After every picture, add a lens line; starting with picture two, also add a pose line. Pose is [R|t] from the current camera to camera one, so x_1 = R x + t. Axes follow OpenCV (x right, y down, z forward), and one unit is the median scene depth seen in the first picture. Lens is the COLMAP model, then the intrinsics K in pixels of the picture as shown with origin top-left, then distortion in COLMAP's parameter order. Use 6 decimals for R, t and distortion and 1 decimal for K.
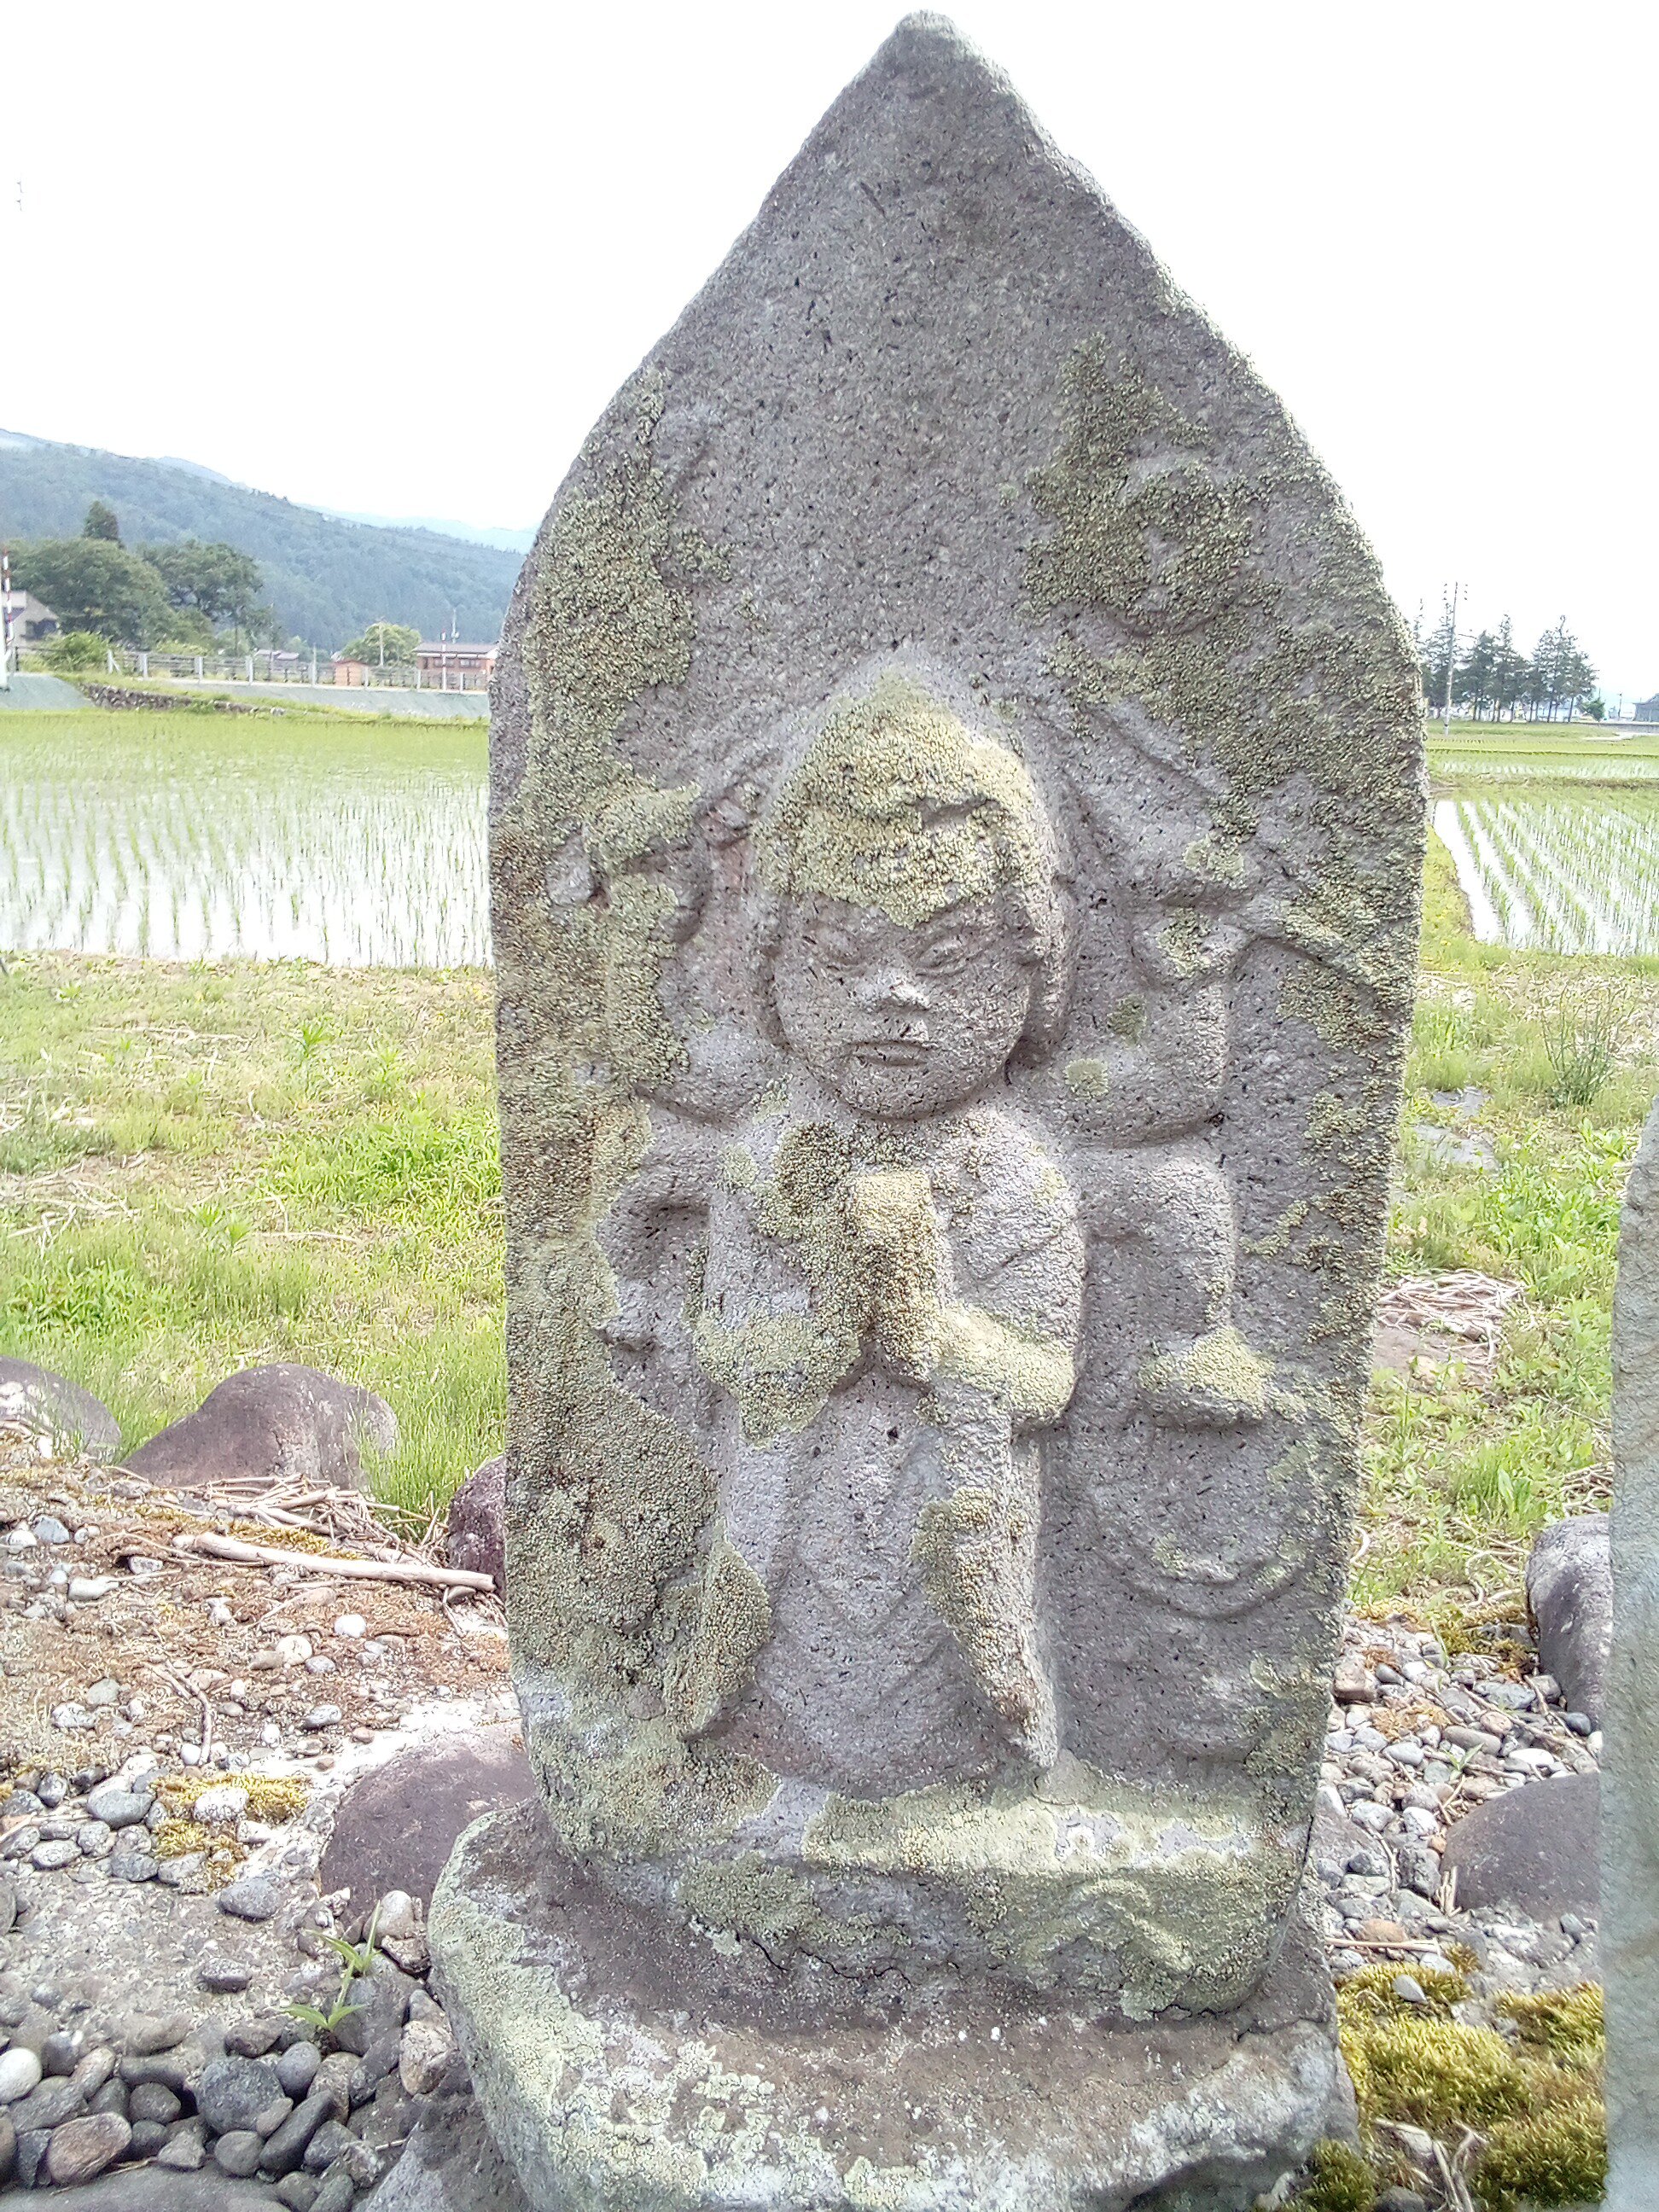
lens RADIAL K [[1804.9, 0, 829.4], [0, 1804.9, 1088.7], [0, 0, 1]] dist [0.053374, -0.079604]
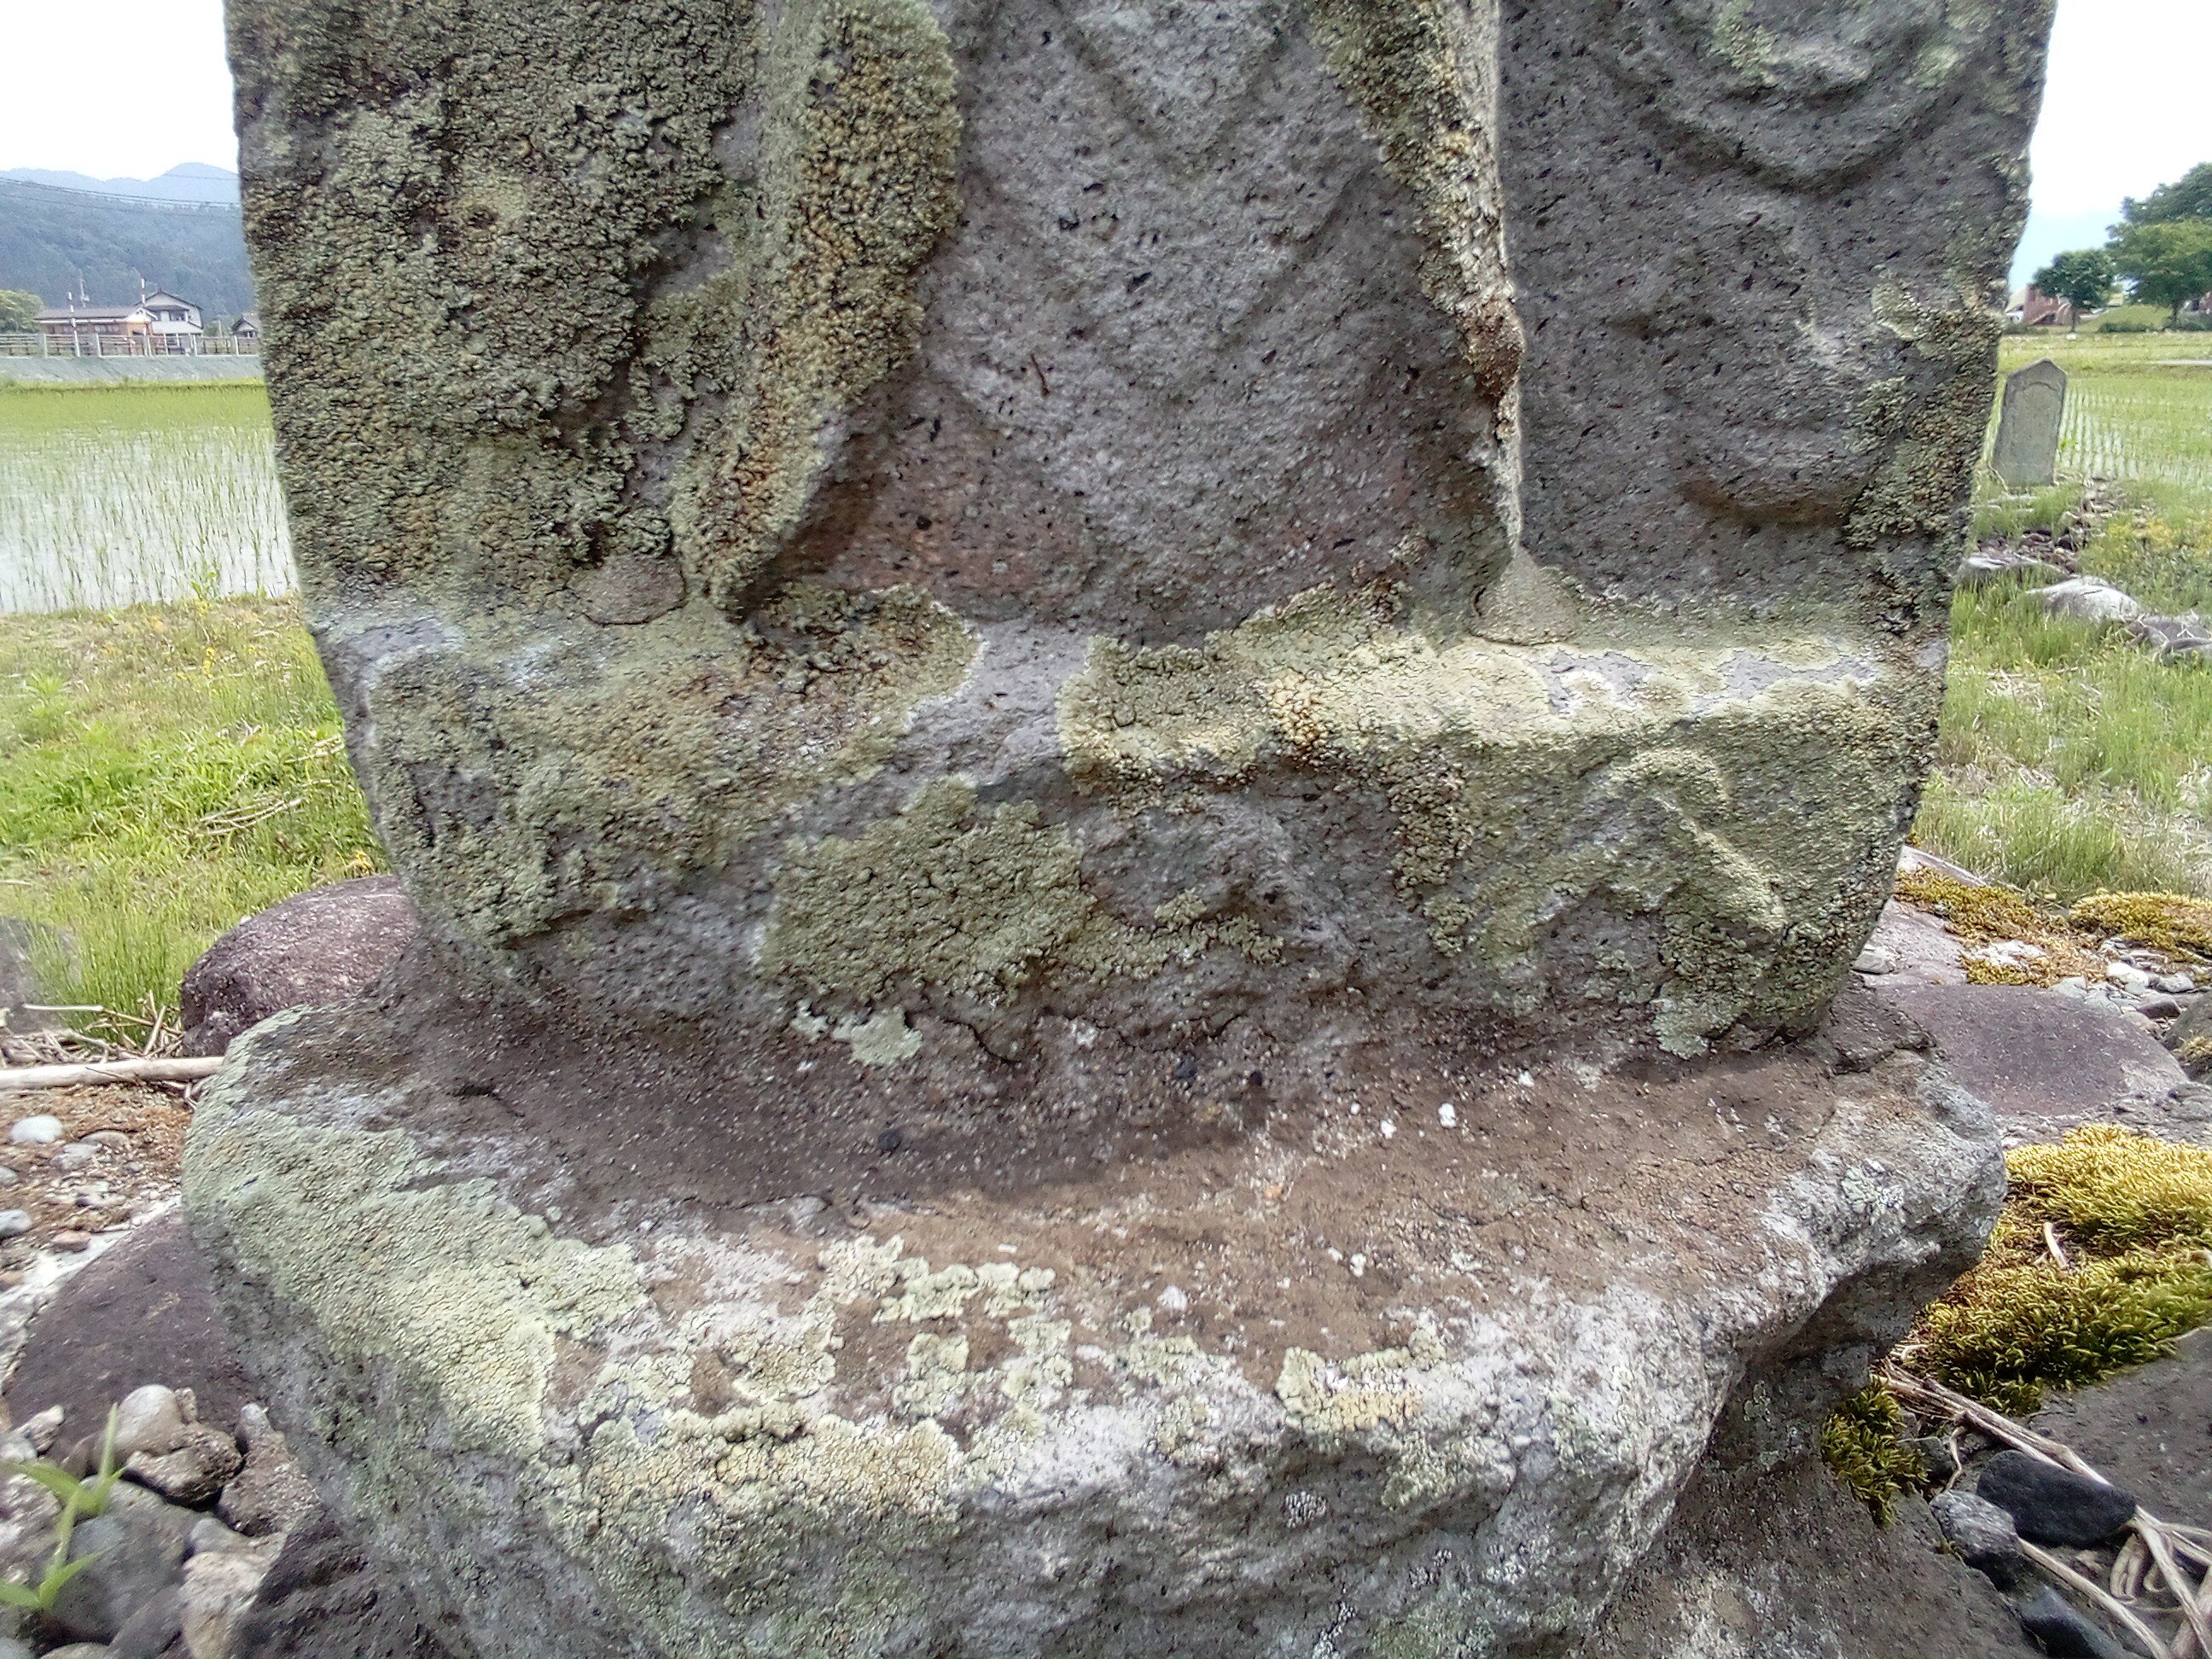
lens RADIAL K [[1804.9, 0, 1082.9], [0, 1804.9, 815.6], [0, 0, 1]] dist [0.053374, -0.079604]
pose [[0.958099, -0.114434, 0.262585, -0.125307], [0.102697, 0.993018, 0.058043, 0.400282], [-0.267393, -0.028644, 0.963162, 0.554641]]
